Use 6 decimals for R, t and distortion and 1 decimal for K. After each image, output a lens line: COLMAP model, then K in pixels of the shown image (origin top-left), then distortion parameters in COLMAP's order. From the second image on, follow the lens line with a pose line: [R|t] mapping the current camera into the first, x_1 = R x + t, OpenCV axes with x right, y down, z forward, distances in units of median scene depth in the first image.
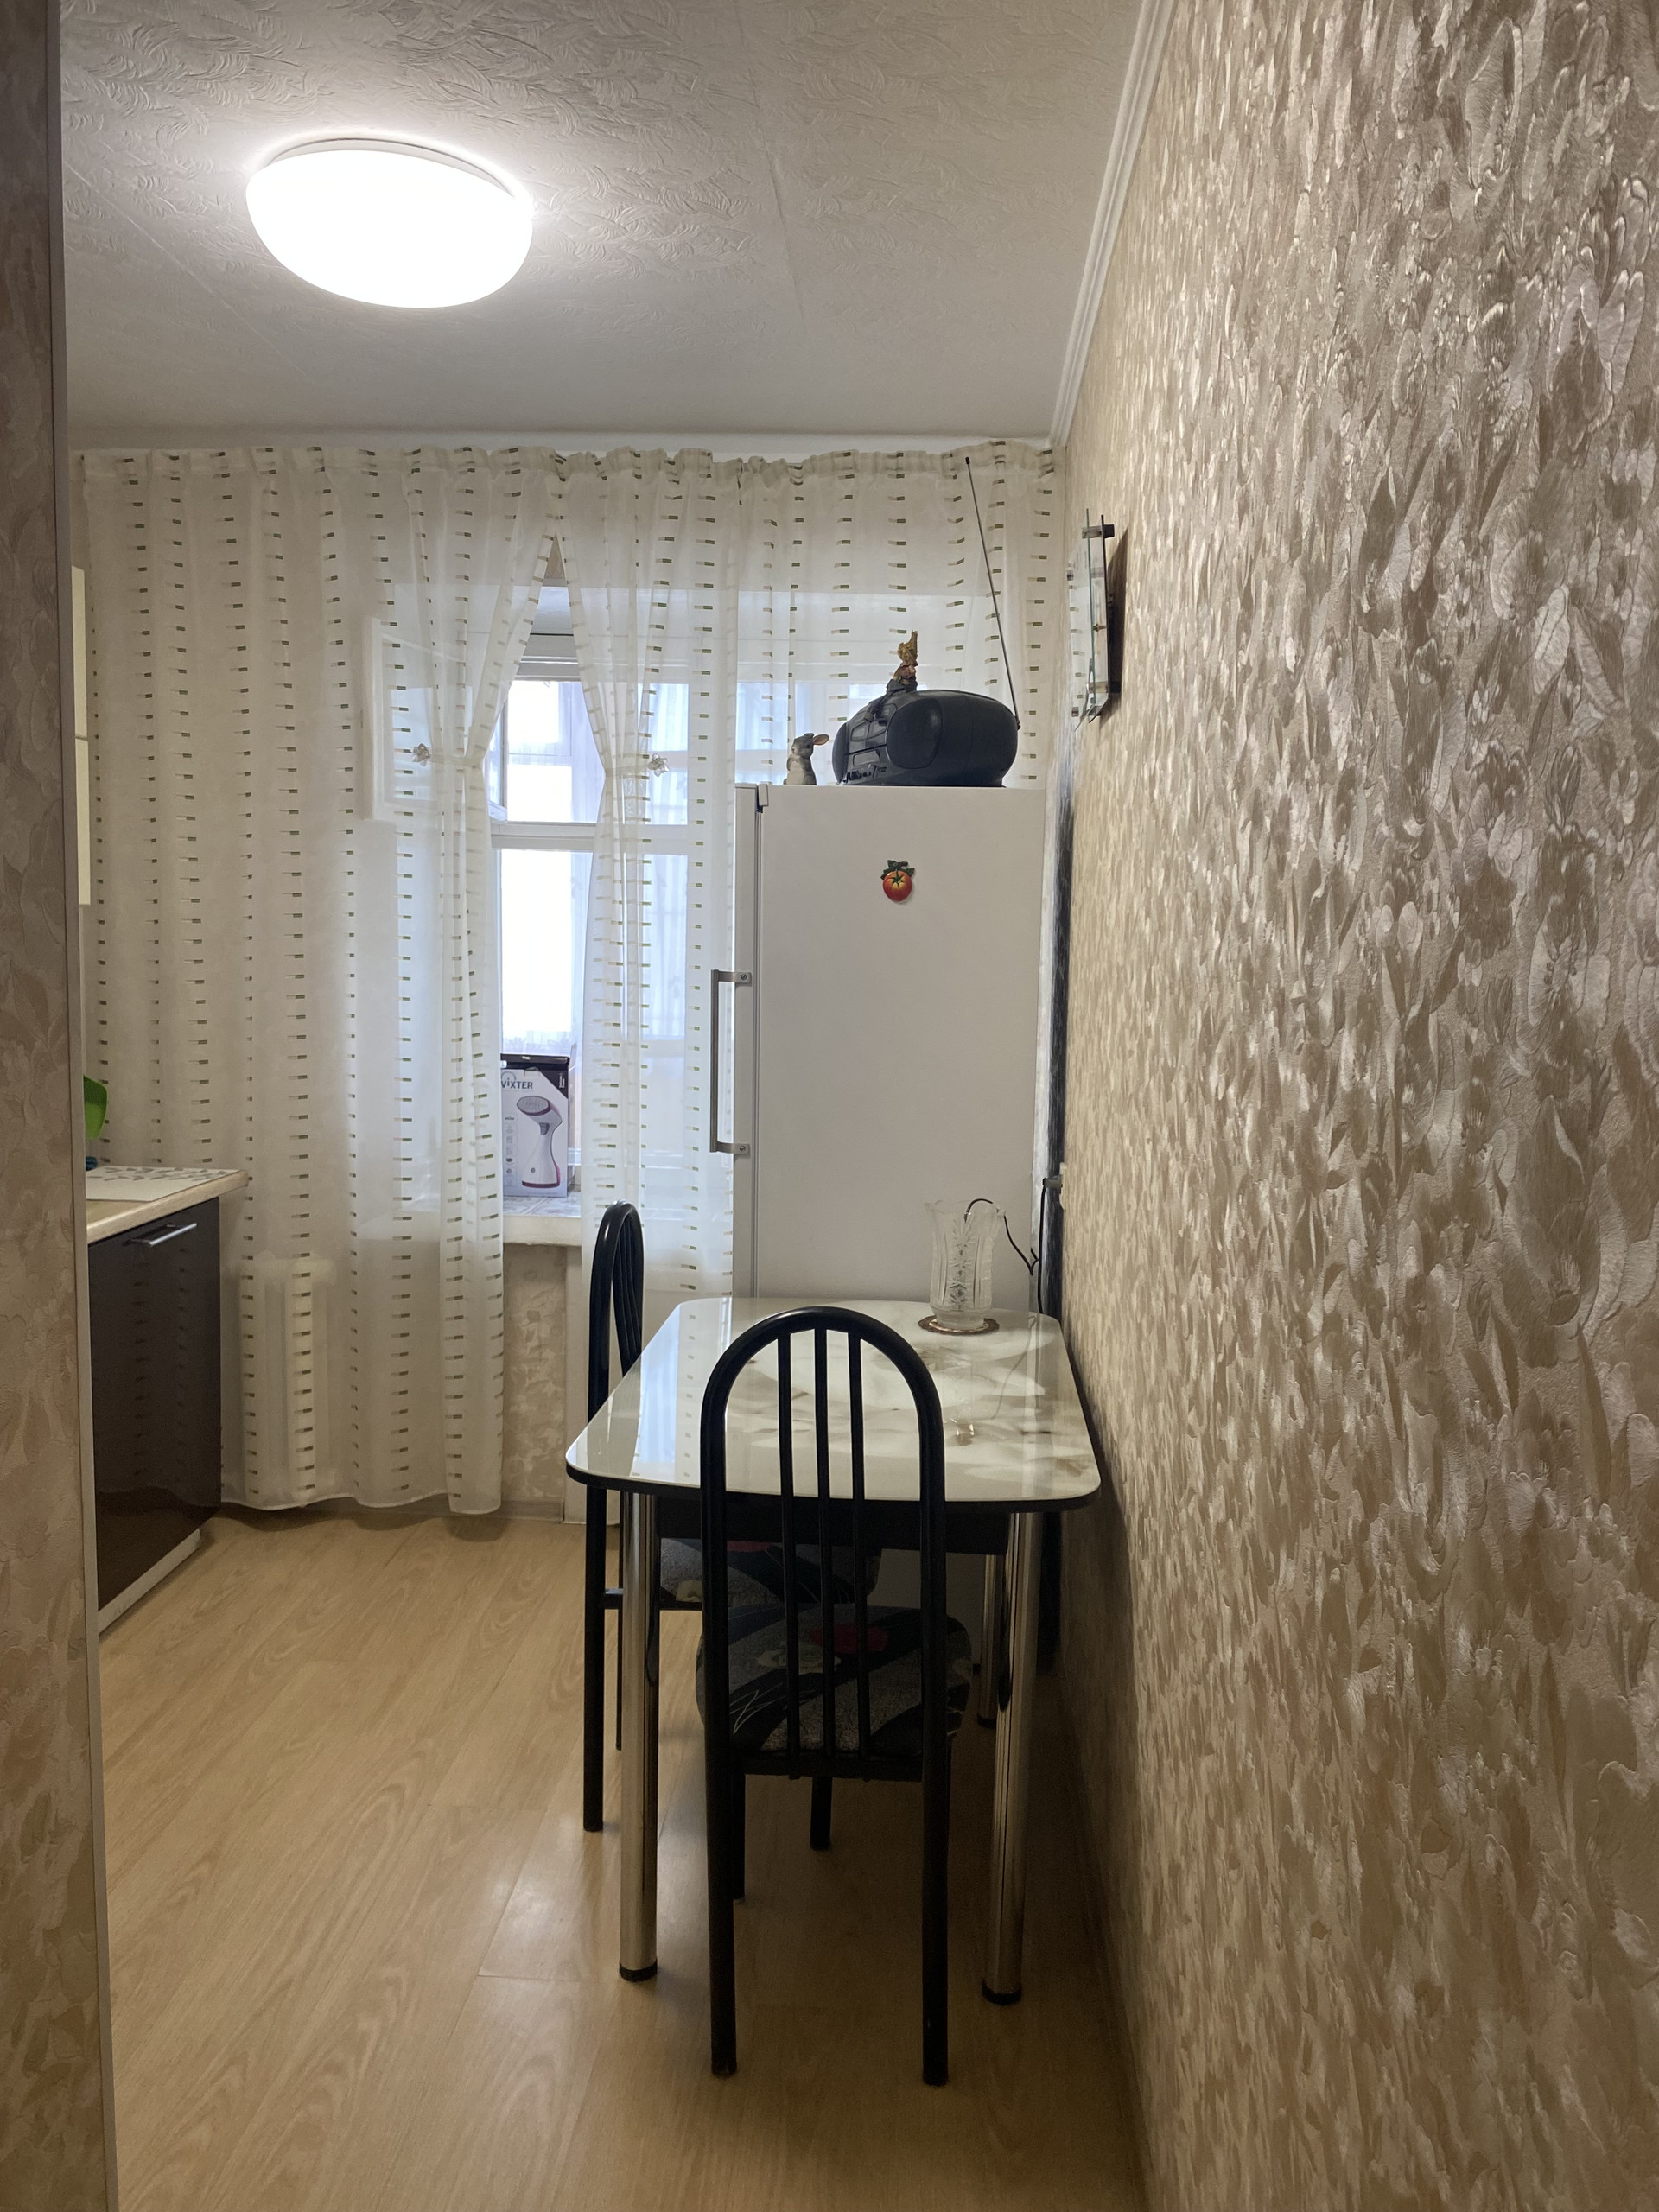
lens RADIAL K [[1714.3, 0, 830.4], [0, 1714.3, 1114.5], [0, 0, 1]] dist [0.108173, -0.157847]
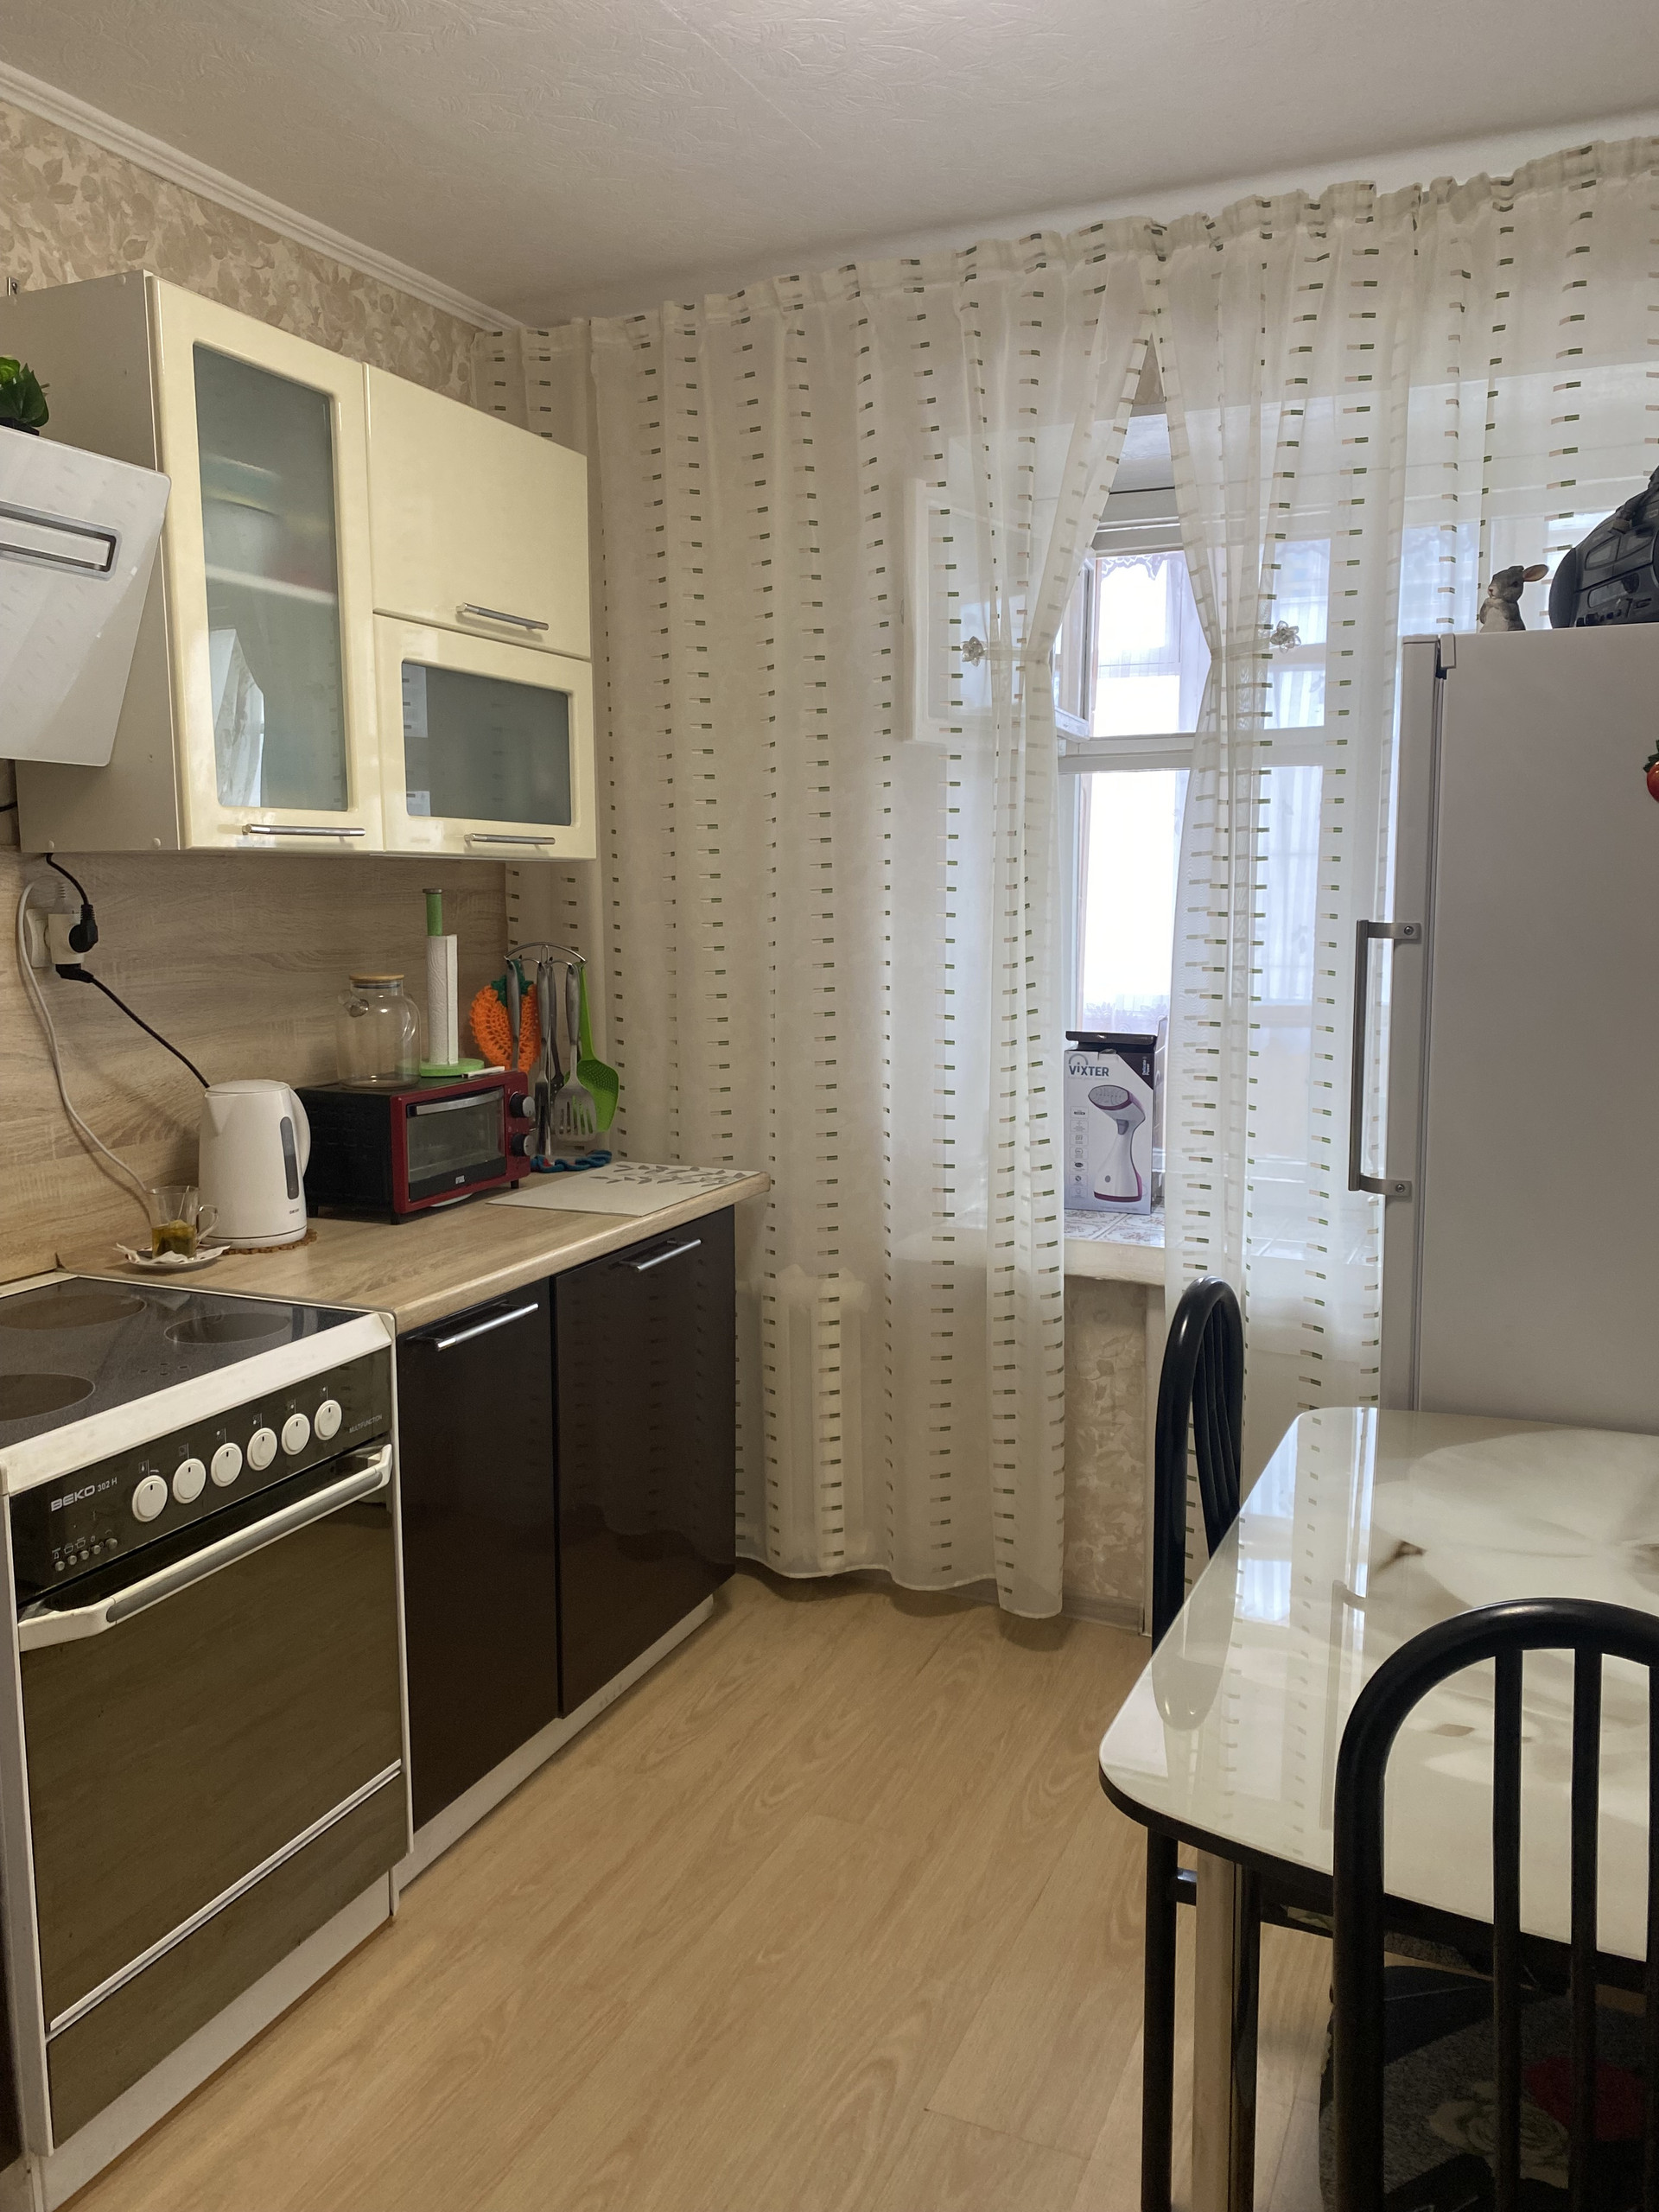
lens RADIAL K [[1714.3, 0, 830.4], [0, 1714.3, 1114.5], [0, 0, 1]] dist [0.108173, -0.157847]
pose [[0.937472, 0.019695, -0.347502, -0.020617], [-0.009336, 0.999461, 0.031459, -0.022512], [0.347934, -0.026247, 0.937151, 0.235022]]
